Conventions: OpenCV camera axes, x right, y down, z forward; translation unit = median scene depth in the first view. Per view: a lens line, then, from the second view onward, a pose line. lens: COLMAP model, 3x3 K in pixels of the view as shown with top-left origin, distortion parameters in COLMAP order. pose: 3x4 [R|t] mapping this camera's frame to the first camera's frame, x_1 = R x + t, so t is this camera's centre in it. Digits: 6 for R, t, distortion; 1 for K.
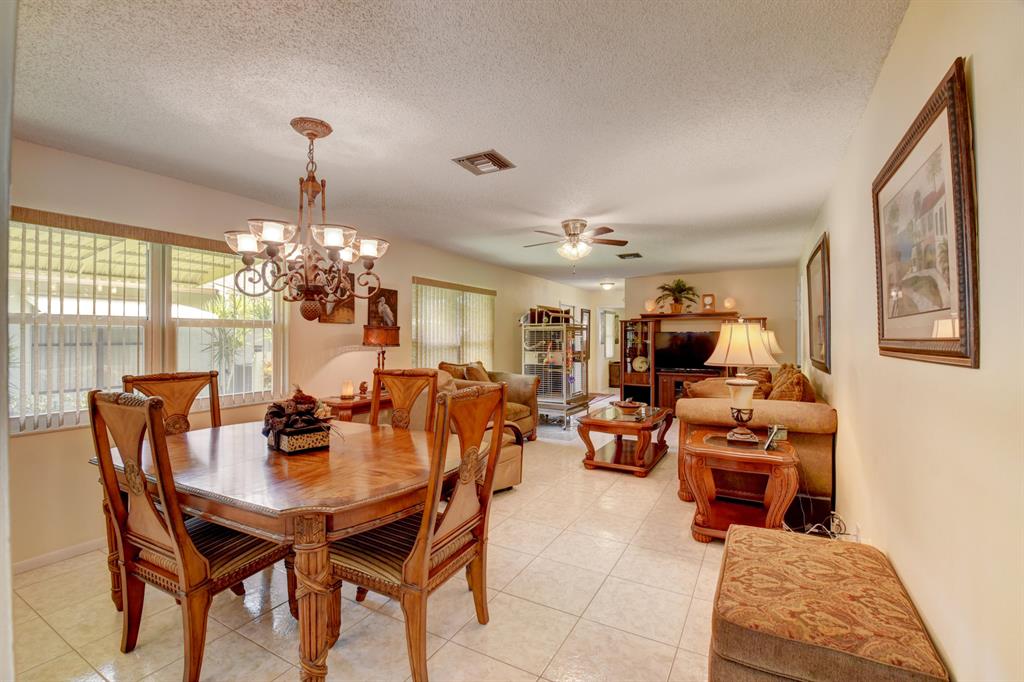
lens RADIAL K [[448.3, 0, 504.2], [0, 448.3, 332.3], [0, 0, 1]] dist [-0.027895, -0.000797]
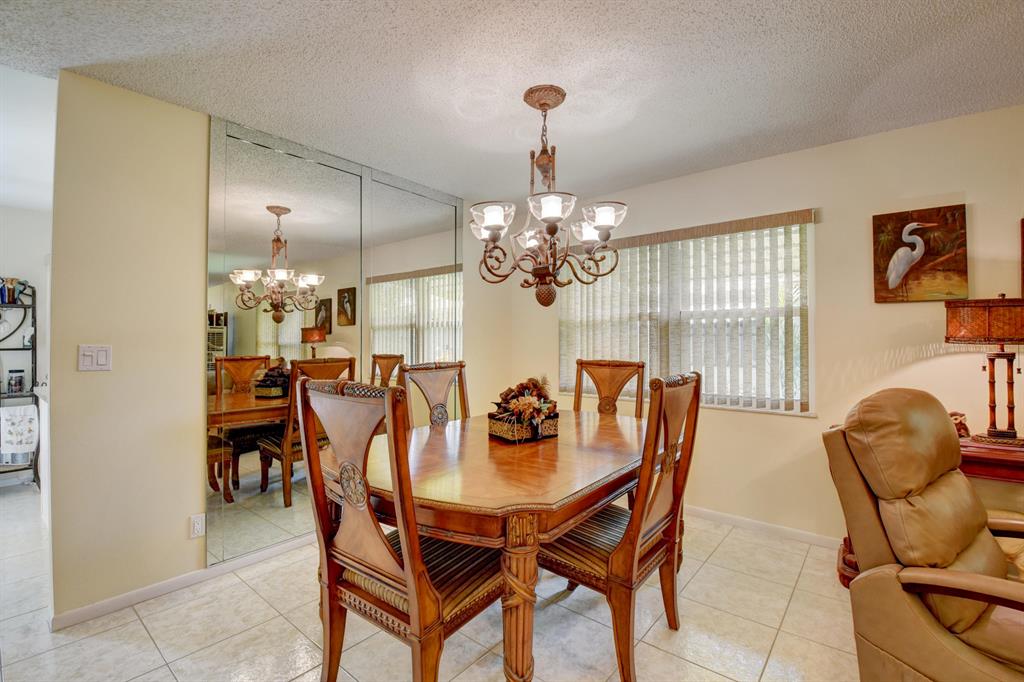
lens RADIAL K [[448.3, 0, 508.2], [0, 448.3, 337.4], [0, 0, 1]] dist [-0.027895, -0.000797]
pose [[-0.161718, -0.000519, -0.986837, 0.169020], [0.009073, 0.999957, -0.002013, 0.014060], [0.986795, -0.009279, -0.161707, 0.380985]]
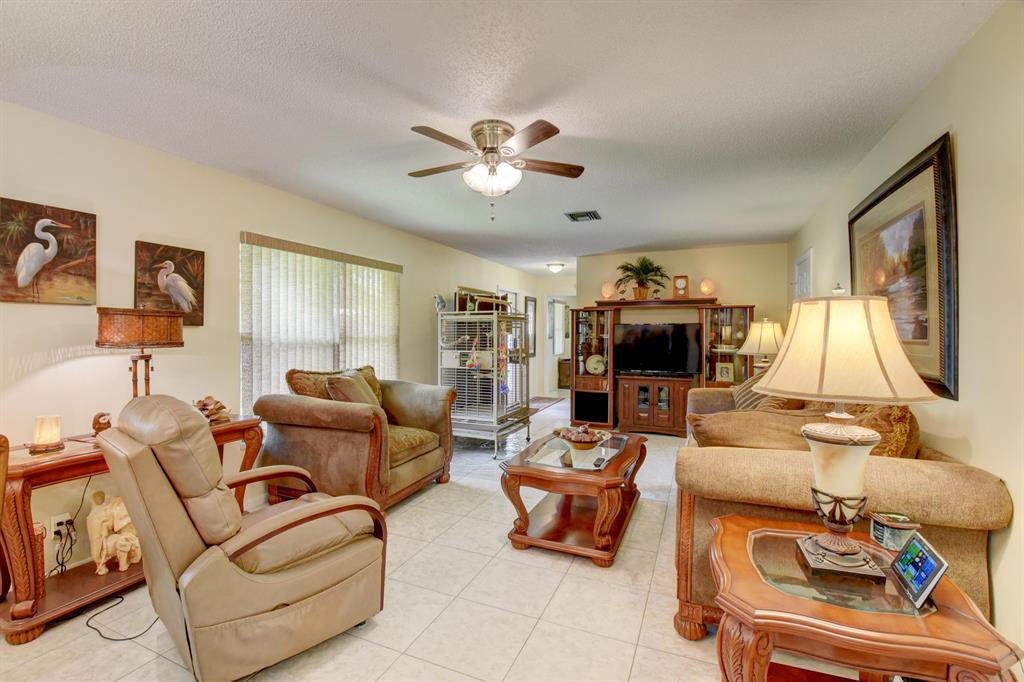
lens RADIAL K [[448.3, 0, 508.6], [0, 448.3, 332.4], [0, 0, 1]] dist [-0.027895, -0.000797]
pose [[0.993321, 0.000333, 0.115386, 0.072764], [-0.002170, 0.999873, 0.015797, 0.002859], [-0.115366, -0.015942, 0.993195, 0.280335]]
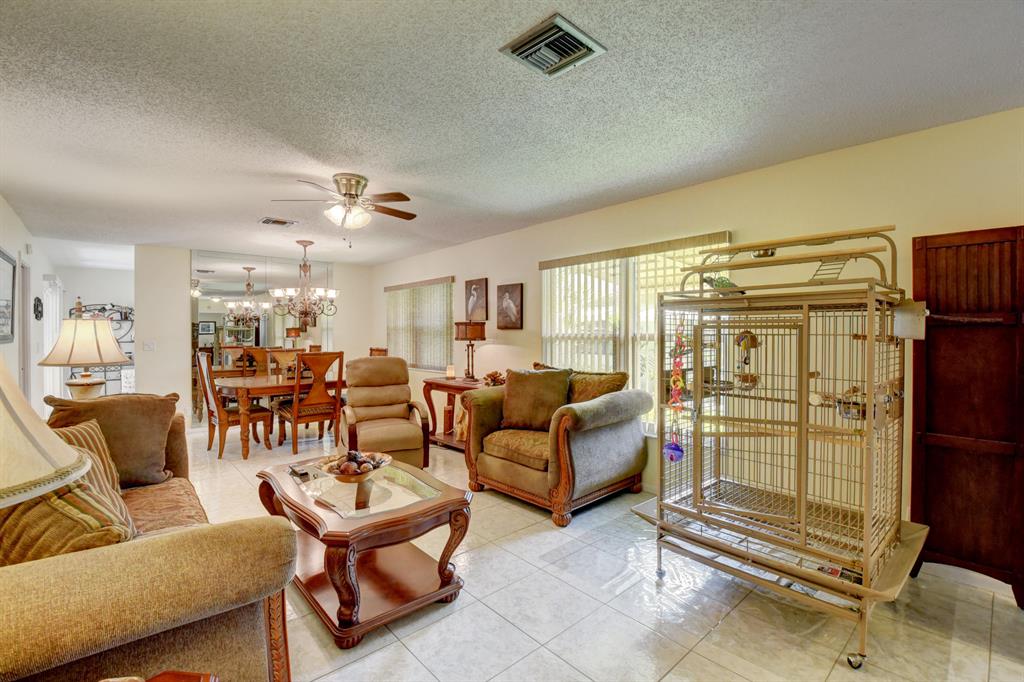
lens RADIAL K [[448.3, 0, 515.4], [0, 448.3, 340.4], [0, 0, 1]] dist [-0.027895, -0.000797]
pose [[-0.303234, 0.002716, -0.952912, 0.511187], [-0.000649, 0.999995, 0.003057, 0.019525], [0.952916, 0.001546, -0.303231, 0.973965]]
